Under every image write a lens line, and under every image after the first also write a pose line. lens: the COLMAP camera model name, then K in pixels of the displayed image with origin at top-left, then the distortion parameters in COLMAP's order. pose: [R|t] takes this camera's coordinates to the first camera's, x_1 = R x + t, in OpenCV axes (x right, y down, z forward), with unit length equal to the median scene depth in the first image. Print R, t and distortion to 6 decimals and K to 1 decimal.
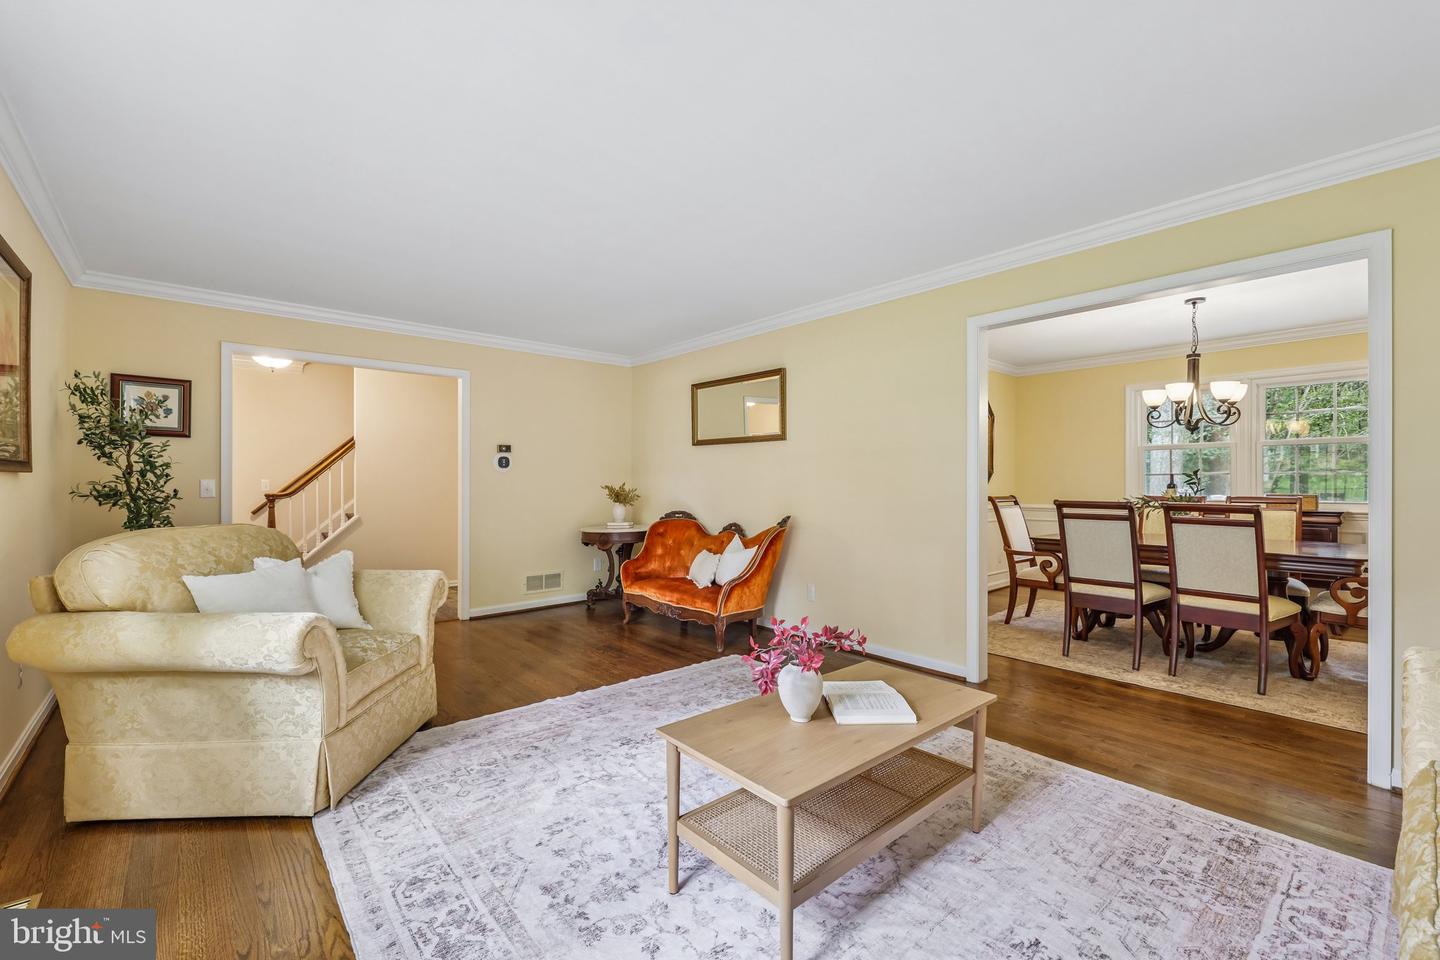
lens RADIAL K [[607.8, 0, 715.3], [0, 607.8, 480.6], [0, 0, 1]] dist [0.001885, -0.000009]
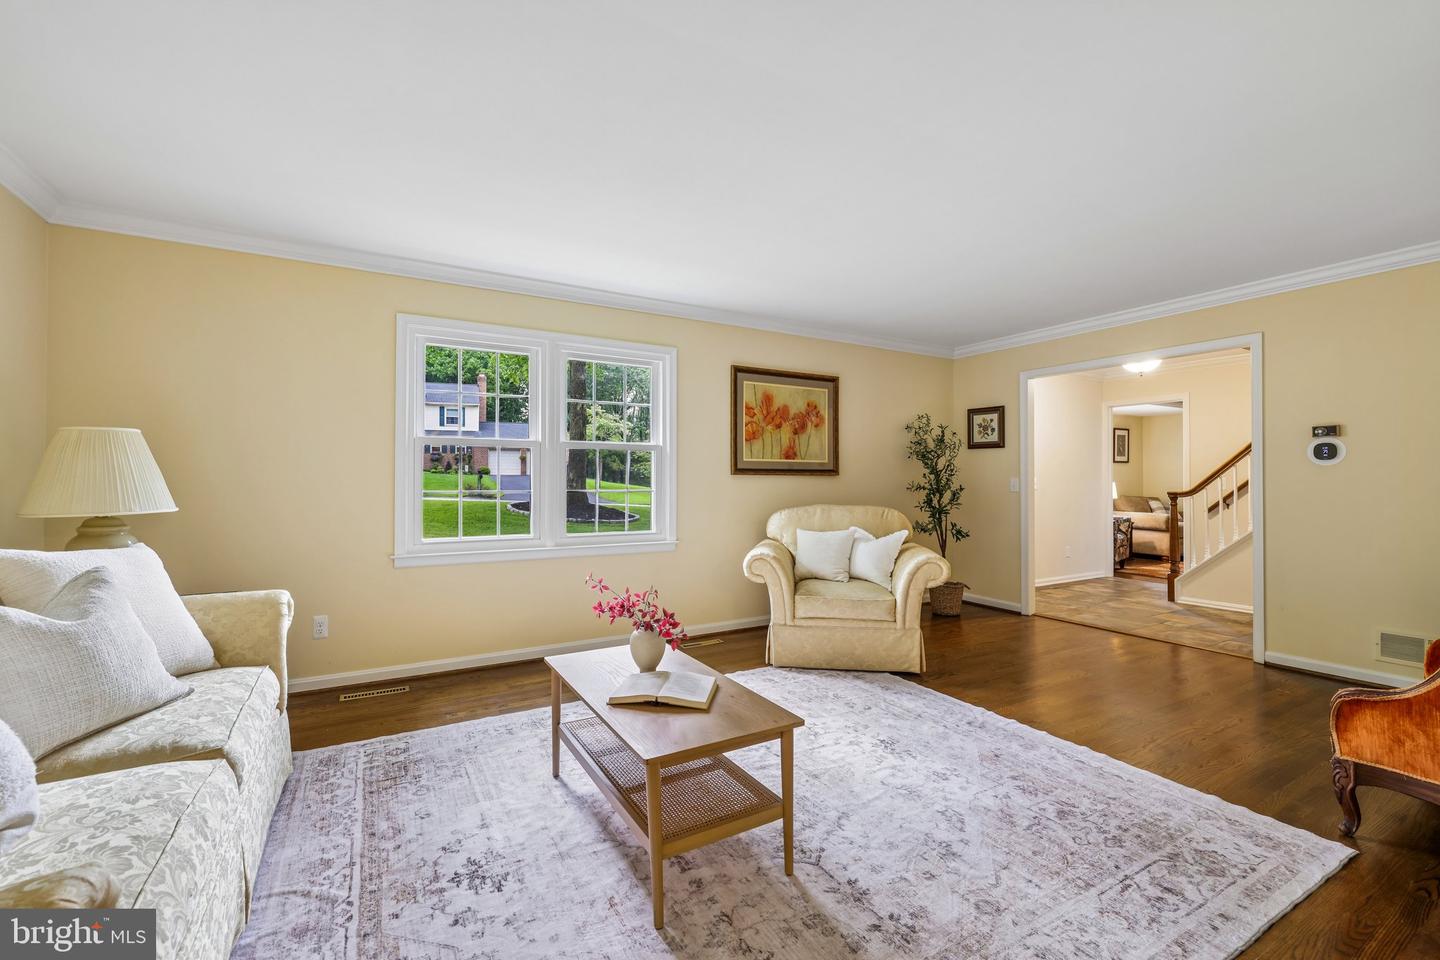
lens RADIAL K [[607.8, 0, 709.2], [0, 607.8, 479.1], [0, 0, 1]] dist [0.001885, -0.000009]
pose [[-0.193851, -0.001144, -0.981030, 0.725185], [0.001163, 0.999998, -0.001396, 0.001436], [0.981030, -0.001412, -0.193850, 0.744821]]
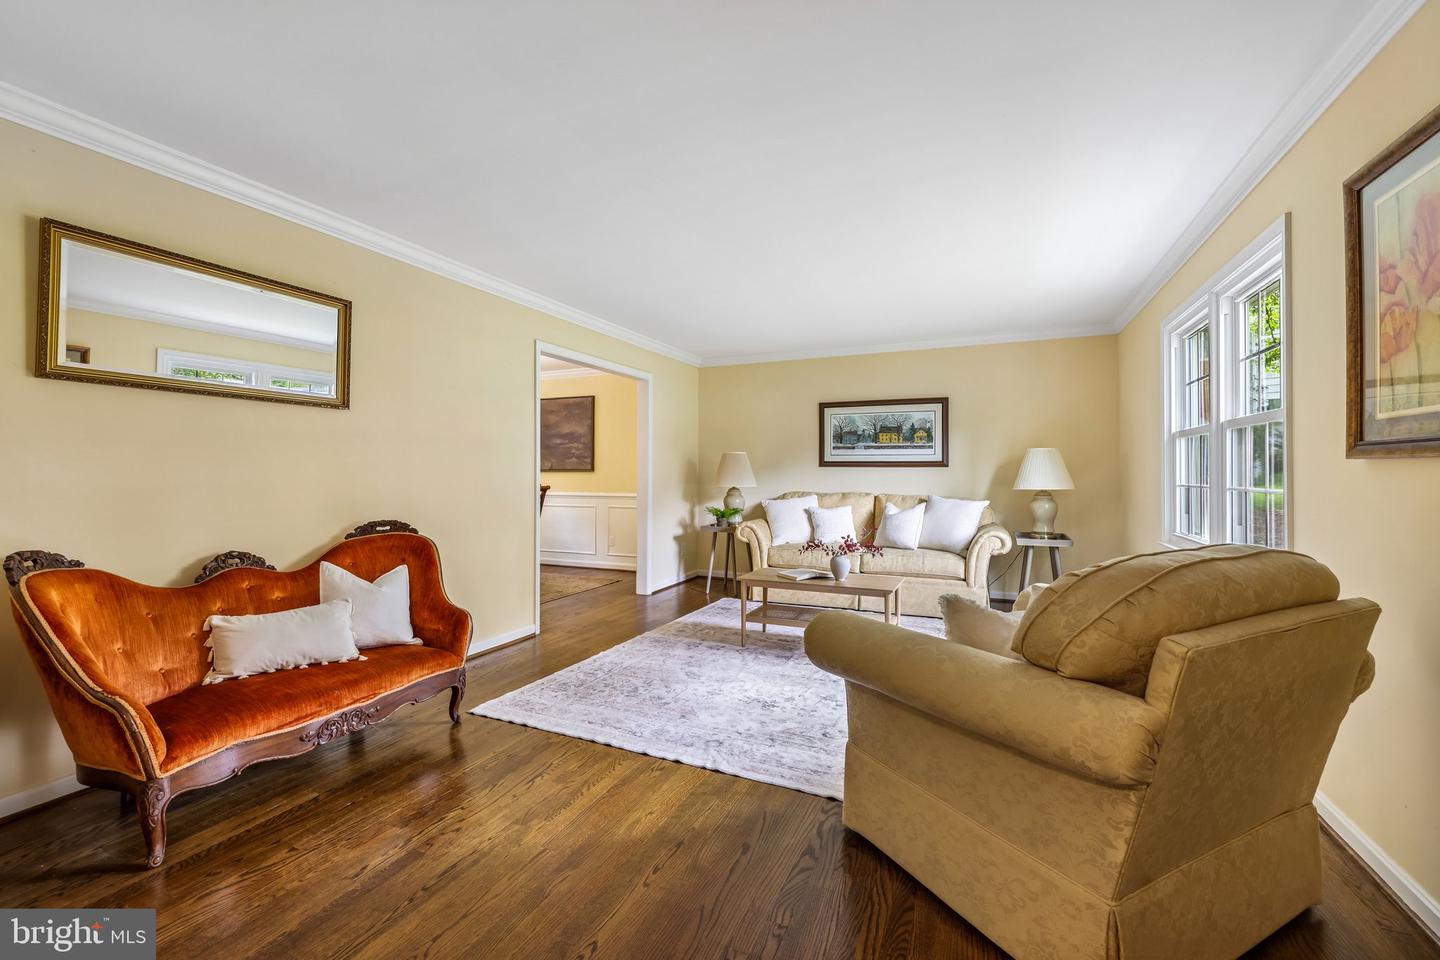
lens RADIAL K [[607.8, 0, 717.2], [0, 607.8, 471.7], [0, 0, 1]] dist [0.001885, -0.000009]
pose [[-0.424358, 0.005682, 0.905476, -0.913647], [-0.003938, 0.999959, -0.008121, 0.008804], [-0.905486, -0.007012, -0.424319, 1.280304]]
